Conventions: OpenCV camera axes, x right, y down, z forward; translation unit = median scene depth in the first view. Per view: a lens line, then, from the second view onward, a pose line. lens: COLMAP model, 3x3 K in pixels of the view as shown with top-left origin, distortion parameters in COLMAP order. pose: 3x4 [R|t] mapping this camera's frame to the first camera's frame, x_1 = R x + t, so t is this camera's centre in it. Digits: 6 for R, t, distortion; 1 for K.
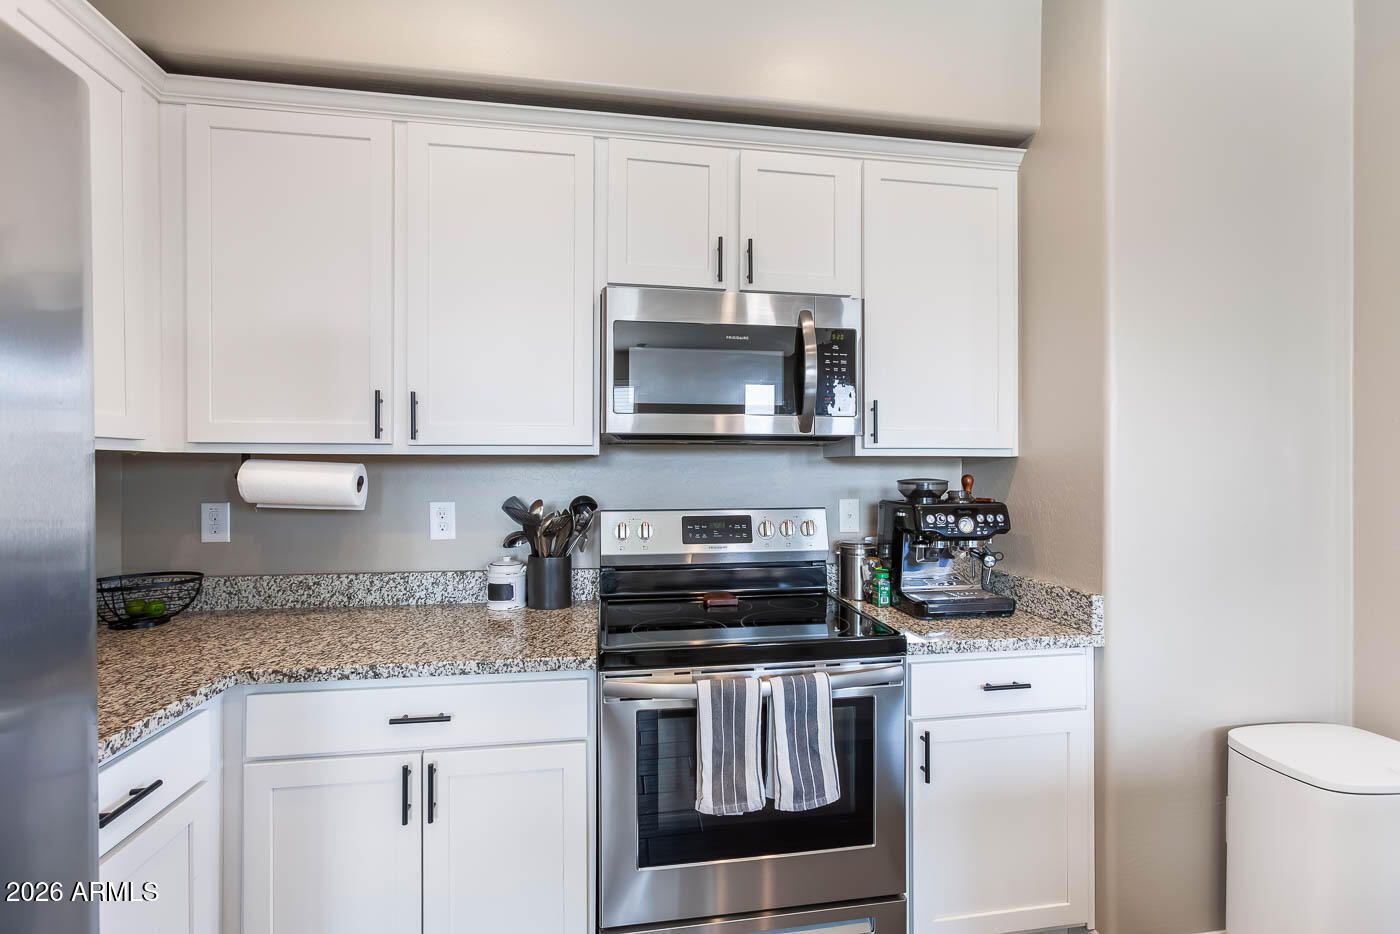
lens RADIAL K [[621.0, 0, 703.4], [0, 621.0, 469.9], [0, 0, 1]] dist [-0.000943, 0.004205]
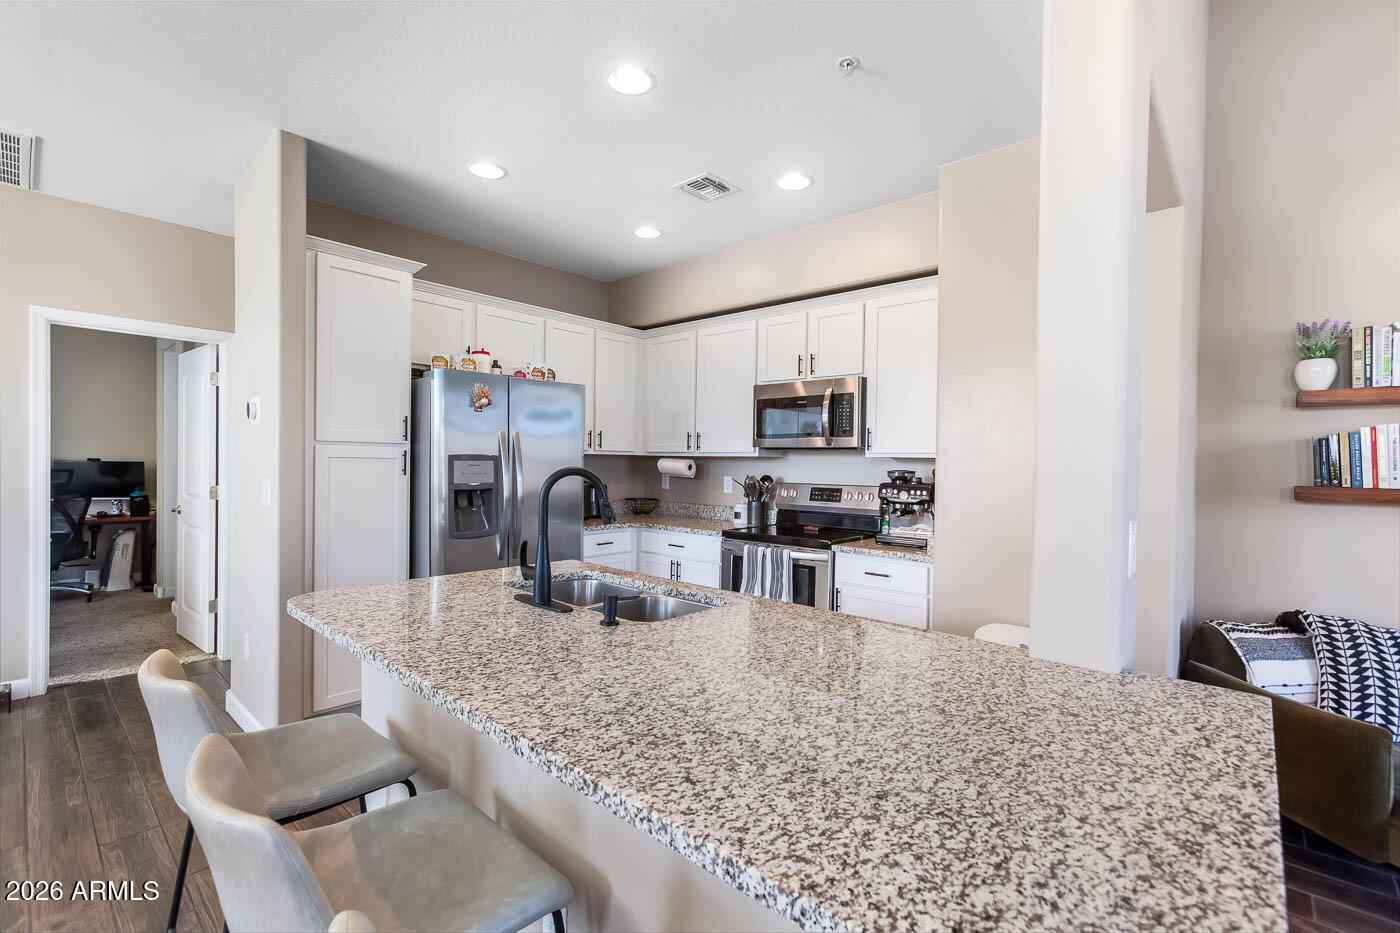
lens RADIAL K [[621.0, 0, 703.4], [0, 621.0, 469.4], [0, 0, 1]] dist [-0.000943, 0.004205]
pose [[0.632143, 0.018241, -0.774637, 1.461429], [-0.012725, 0.999832, 0.013160, -0.004014], [0.774747, 0.001538, 0.632269, -0.593736]]
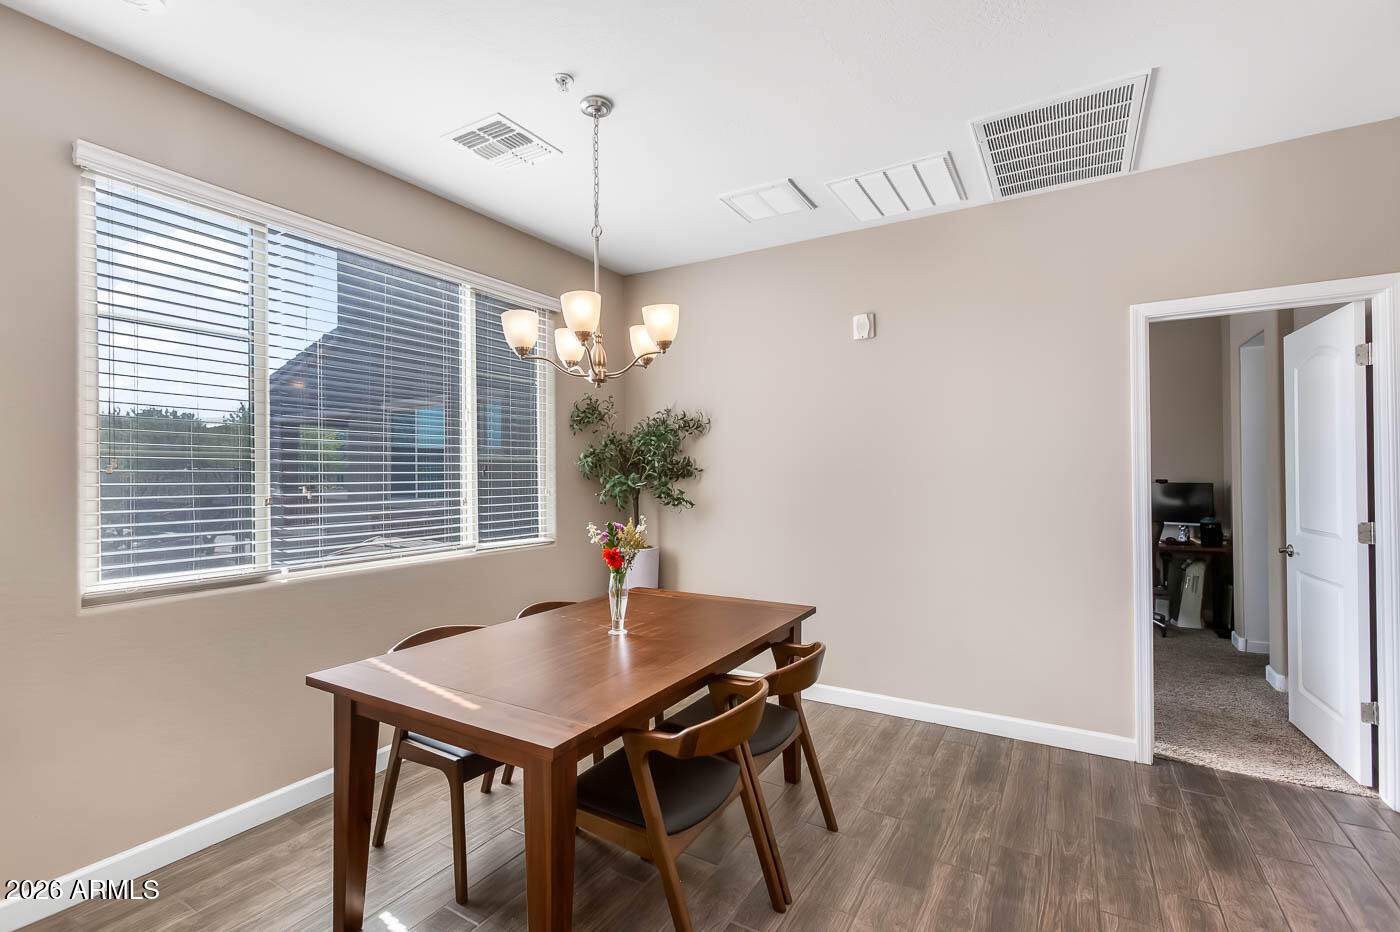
lens RADIAL K [[621.0, 0, 703.4], [0, 621.0, 468.9], [0, 0, 1]] dist [-0.000943, 0.004205]
pose [[-0.633348, -0.005144, -0.773850, 0.682775], [0.006274, 0.999911, -0.011782, -0.008567], [0.773841, -0.012318, -0.633260, -0.814451]]
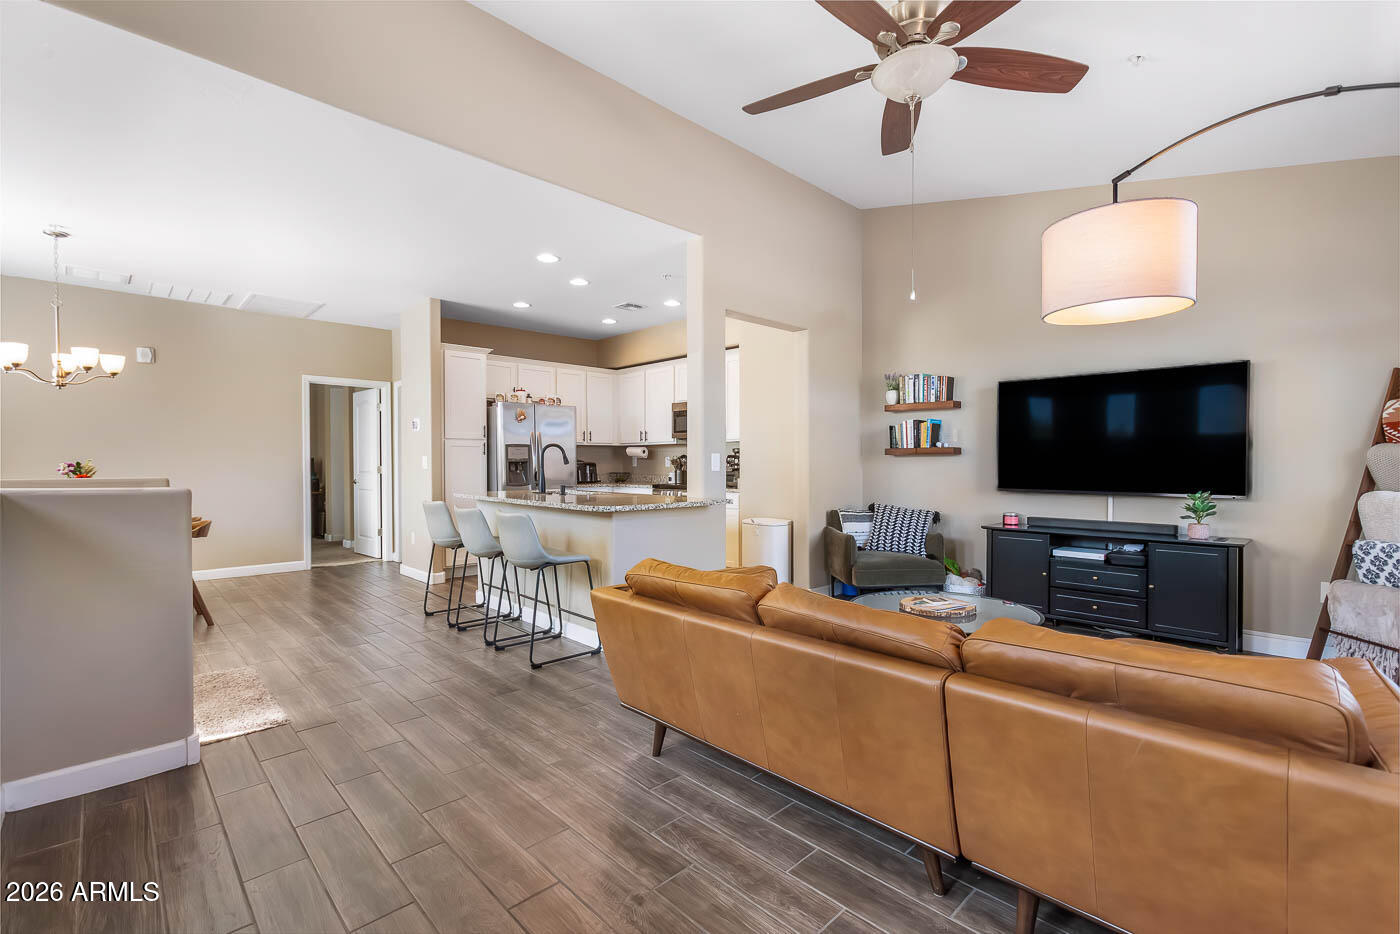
lens RADIAL K [[629.4, 0, 700.0], [0, 629.4, 467.0], [0, 0, 1]] dist [-0.001841, -0.000199]
pose [[0.571832, 0.002921, -0.820365, 3.214578], [0.006062, 0.999951, 0.007786, 0.094757], [0.820348, -0.009426, 0.571787, -1.182448]]
